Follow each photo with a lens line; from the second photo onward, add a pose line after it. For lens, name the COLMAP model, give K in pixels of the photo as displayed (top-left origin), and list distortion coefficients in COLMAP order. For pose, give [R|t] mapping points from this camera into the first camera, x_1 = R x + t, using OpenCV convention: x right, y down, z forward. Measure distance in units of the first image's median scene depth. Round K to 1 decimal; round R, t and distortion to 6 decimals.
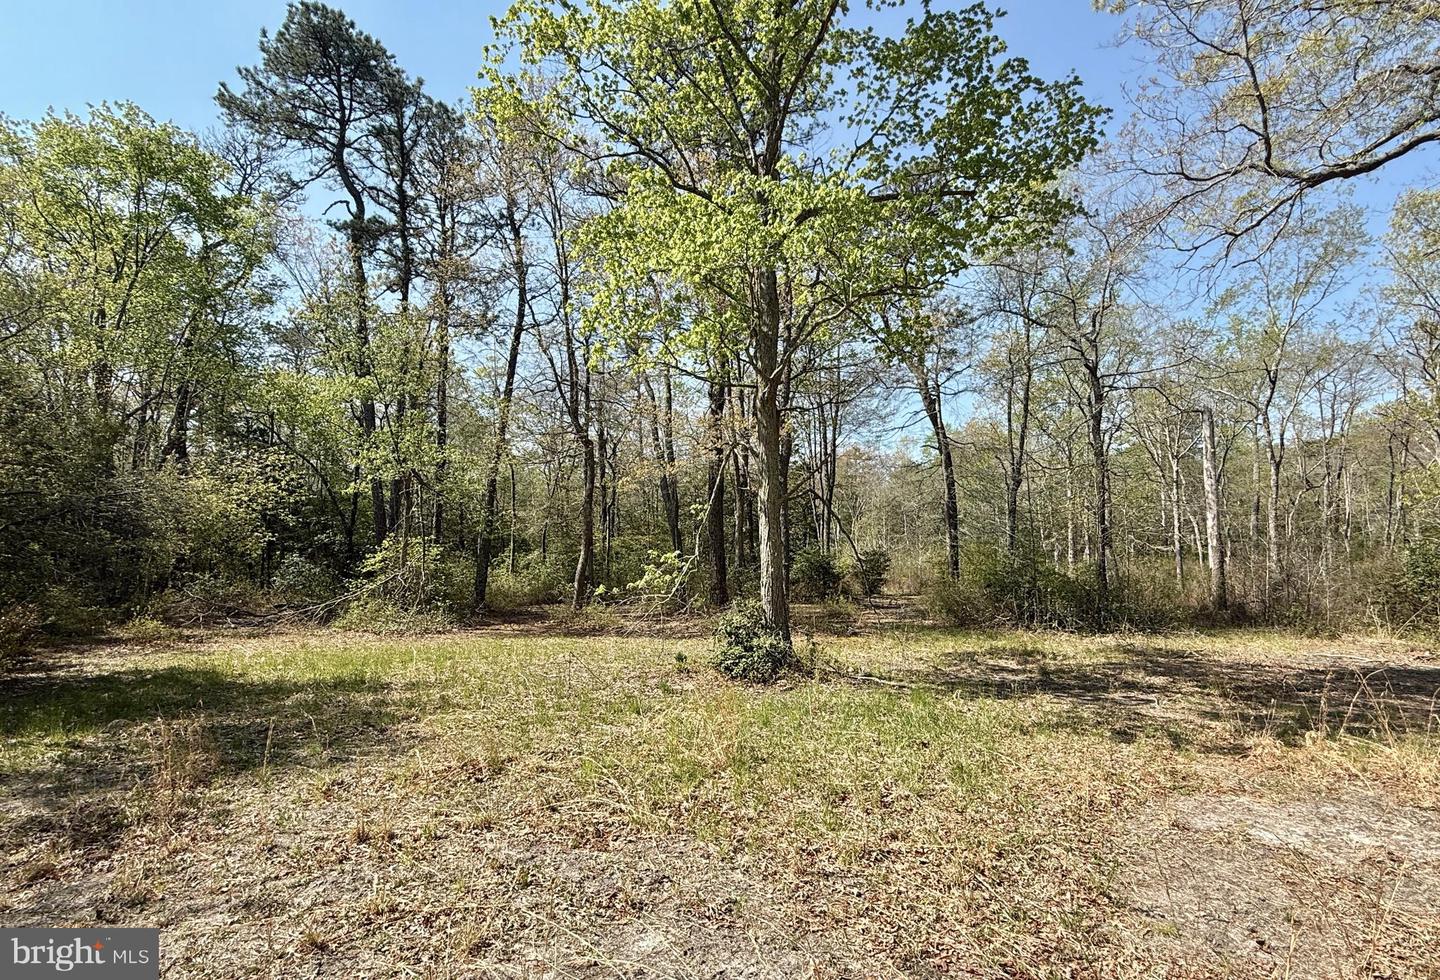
lens RADIAL K [[697.3, 0, 713.8], [0, 697.3, 538.2], [0, 0, 1]] dist [-0.004427, 0.001416]
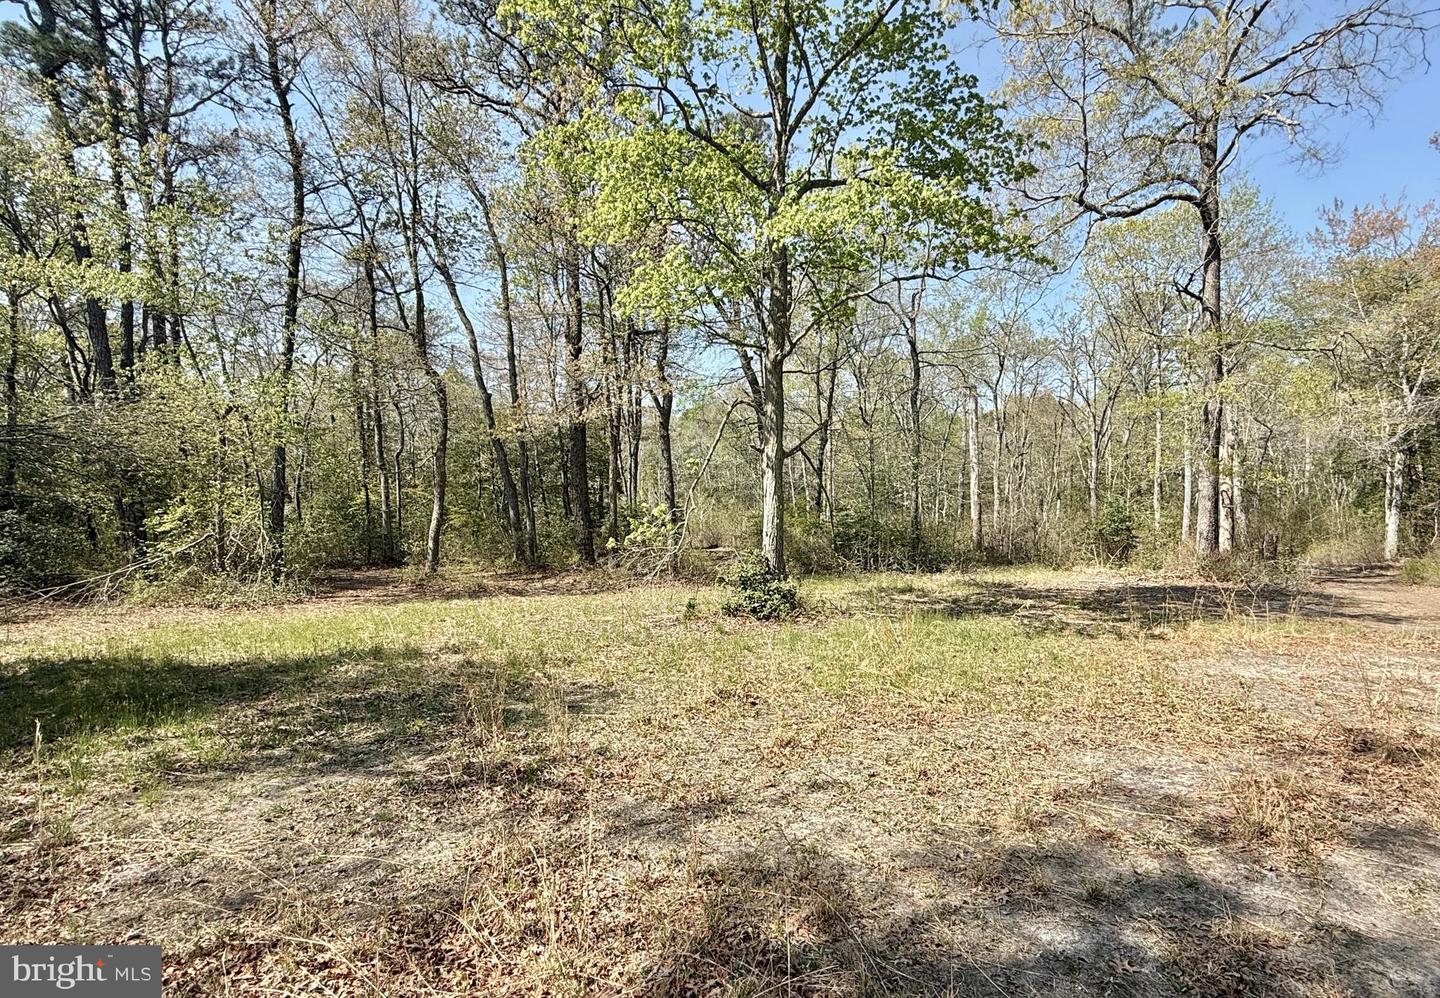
lens RADIAL K [[726.6, 0, 747.6], [0, 726.6, 570.6], [0, 0, 1]] dist [0.007703, -0.002964]
pose [[0.913089, -0.038230, 0.405964, -0.411910], [-0.004834, 0.994510, 0.104528, 0.003661], [-0.407731, -0.097406, 0.907892, -0.027140]]
